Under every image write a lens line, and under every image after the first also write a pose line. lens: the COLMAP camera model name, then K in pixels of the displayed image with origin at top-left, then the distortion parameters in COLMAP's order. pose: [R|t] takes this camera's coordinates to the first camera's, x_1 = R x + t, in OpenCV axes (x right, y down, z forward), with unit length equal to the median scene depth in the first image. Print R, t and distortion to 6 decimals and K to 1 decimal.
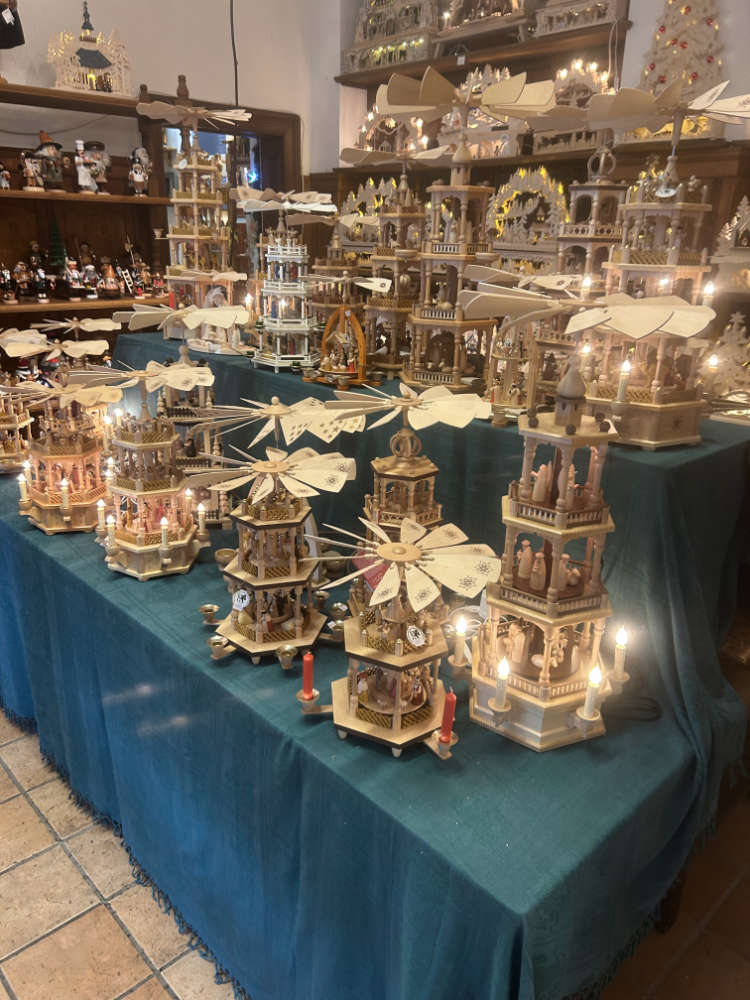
lens RADIAL K [[757.6, 0, 376.1], [0, 757.6, 499.8], [0, 0, 1]] dist [-0.004939, -0.024434]
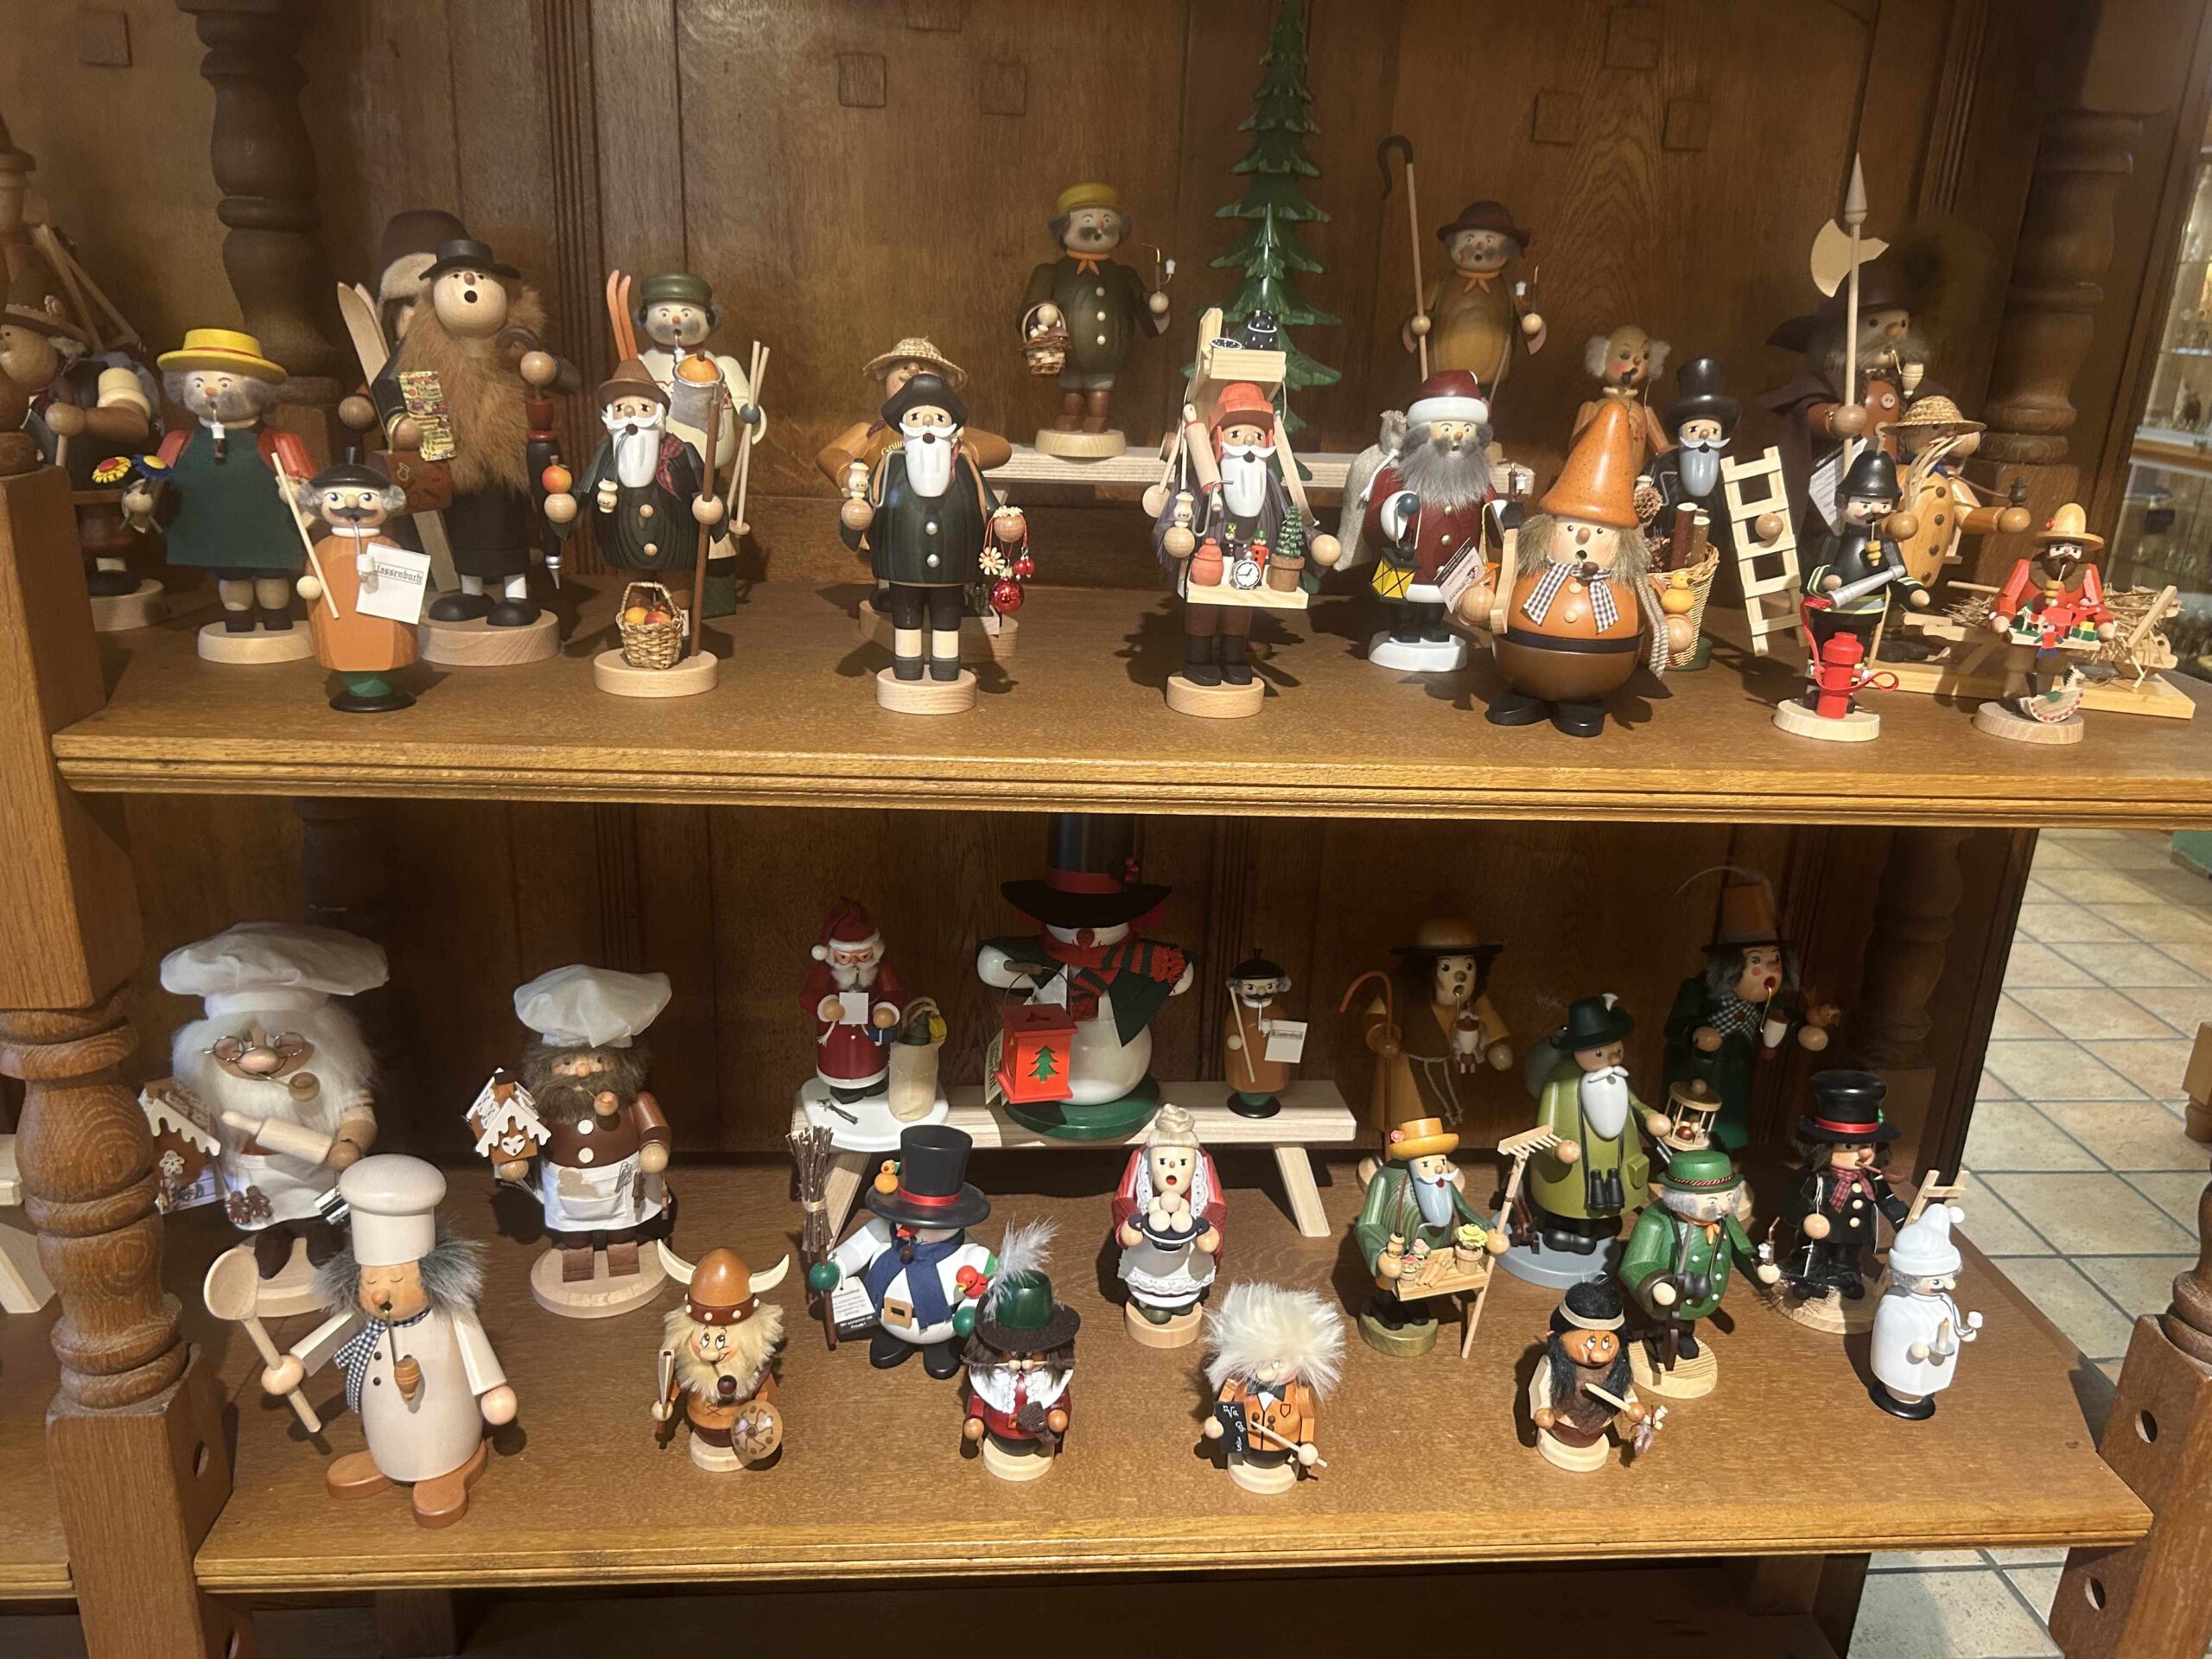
lens RADIAL K [[1675.9, 0, 1106.0], [0, 1675.9, 834.5], [0, 0, 1]] dist [-0.004939, -0.024434]
pose [[0.763975, 0.217938, -0.607326, -0.243242], [-0.235532, 0.970476, 0.051971, -0.239590], [0.600722, 0.103340, 0.792751, 0.752548]]
